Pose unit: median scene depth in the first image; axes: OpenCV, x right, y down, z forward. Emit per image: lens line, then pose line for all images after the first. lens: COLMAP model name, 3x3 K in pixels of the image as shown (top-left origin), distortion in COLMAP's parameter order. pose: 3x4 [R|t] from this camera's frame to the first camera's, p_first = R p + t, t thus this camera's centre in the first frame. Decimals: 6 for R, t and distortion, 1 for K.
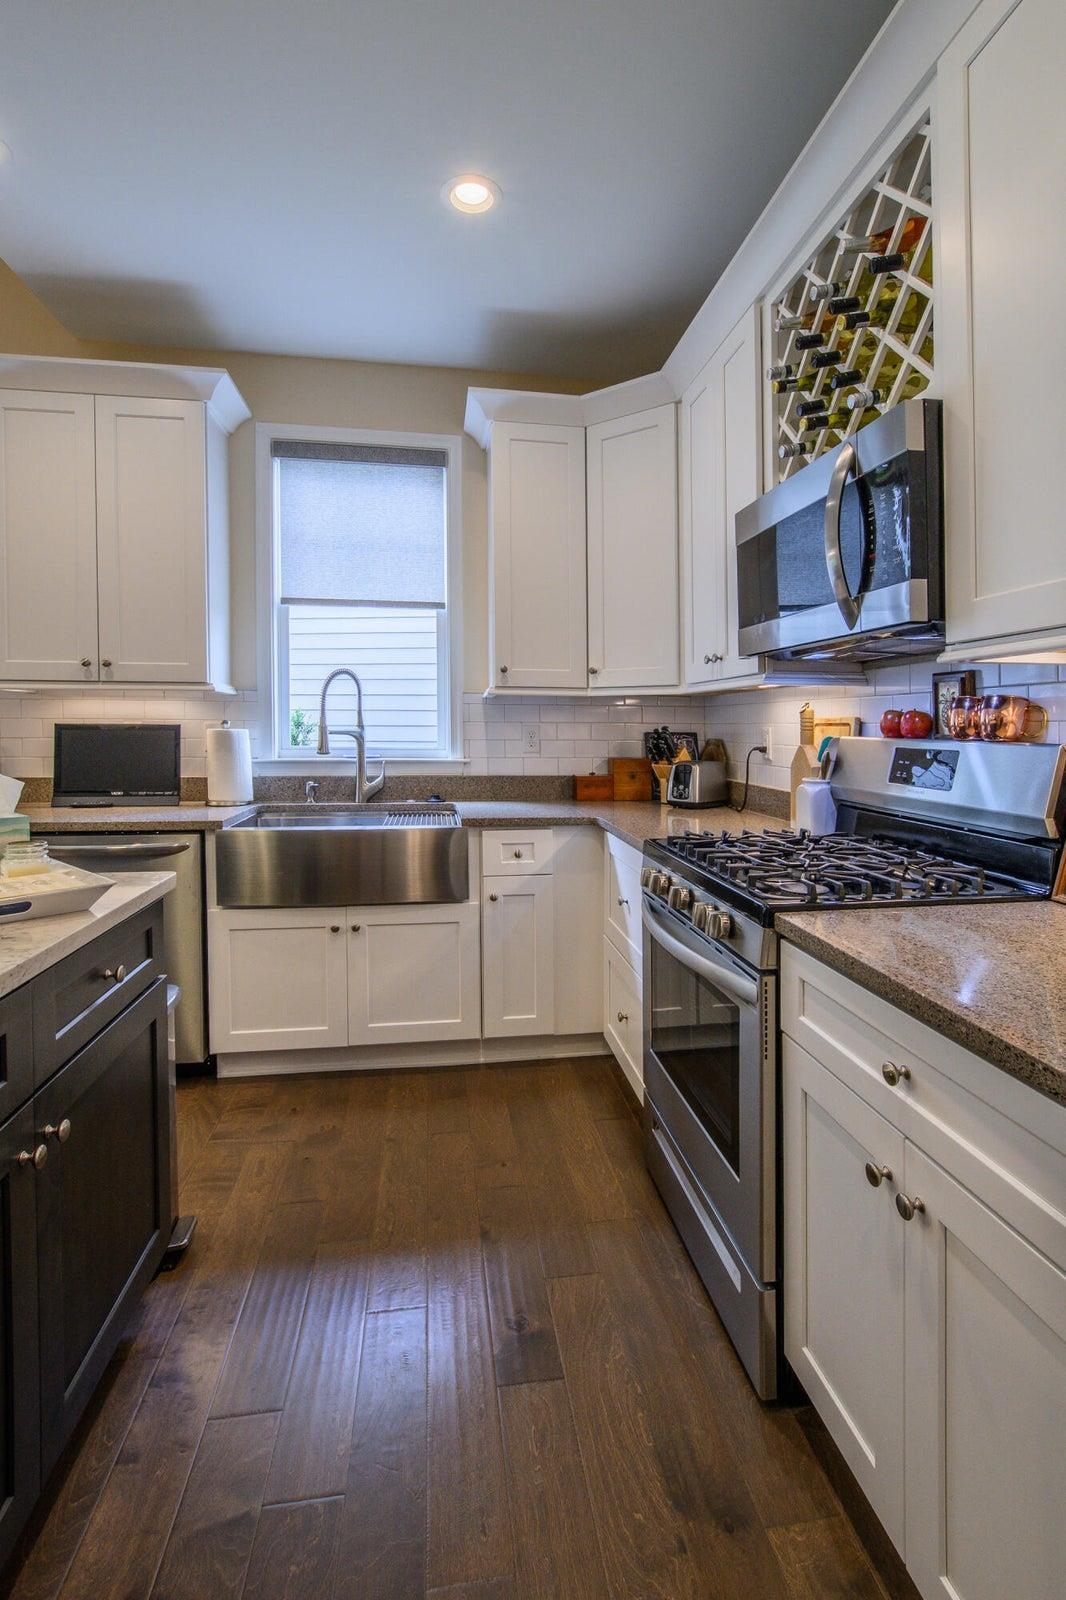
lens RADIAL K [[741.9, 0, 548.9], [0, 741.9, 744.9], [0, 0, 1]] dist [-0.011674, 0.001813]
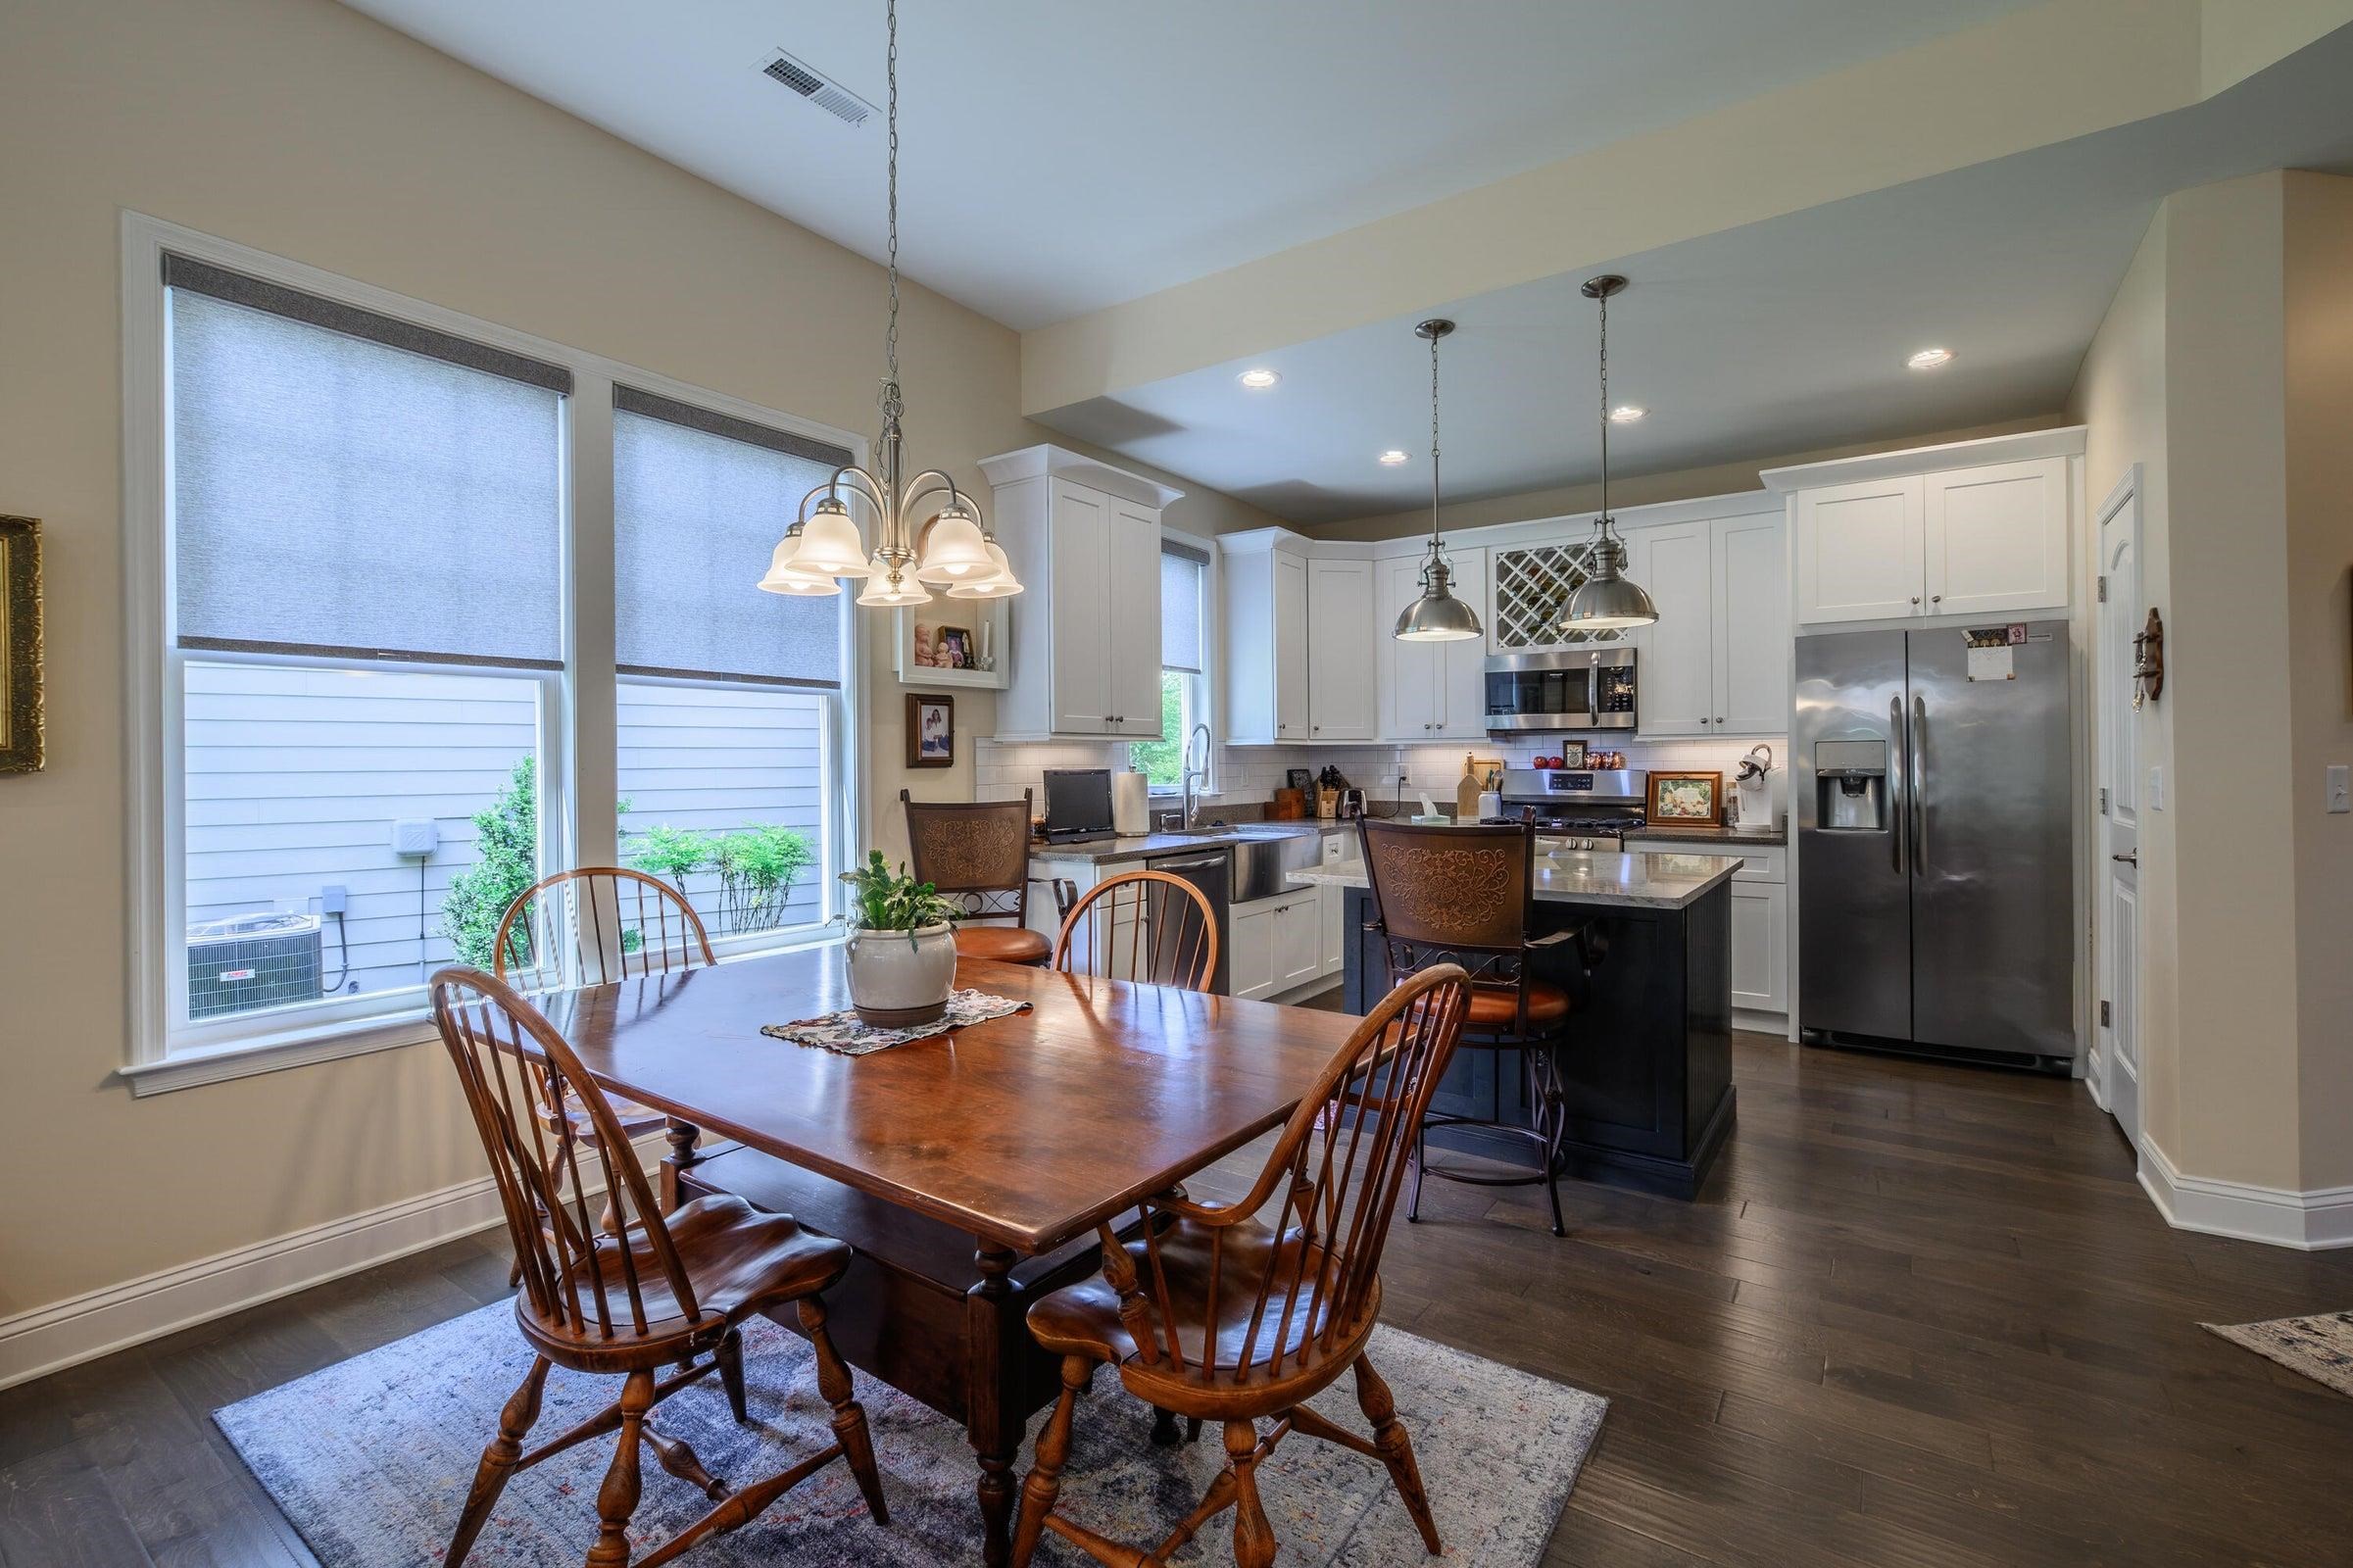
lens RADIAL K [[1049.8, 0, 1160.1], [0, 1049.8, 780.6], [0, 0, 1]] dist [-0.014813, 0.002959]
pose [[0.701369, -0.023610, 0.712407, -1.790979], [0.028122, 0.999590, 0.005441, -0.017885], [-0.712243, 0.016218, 0.701745, -0.247600]]
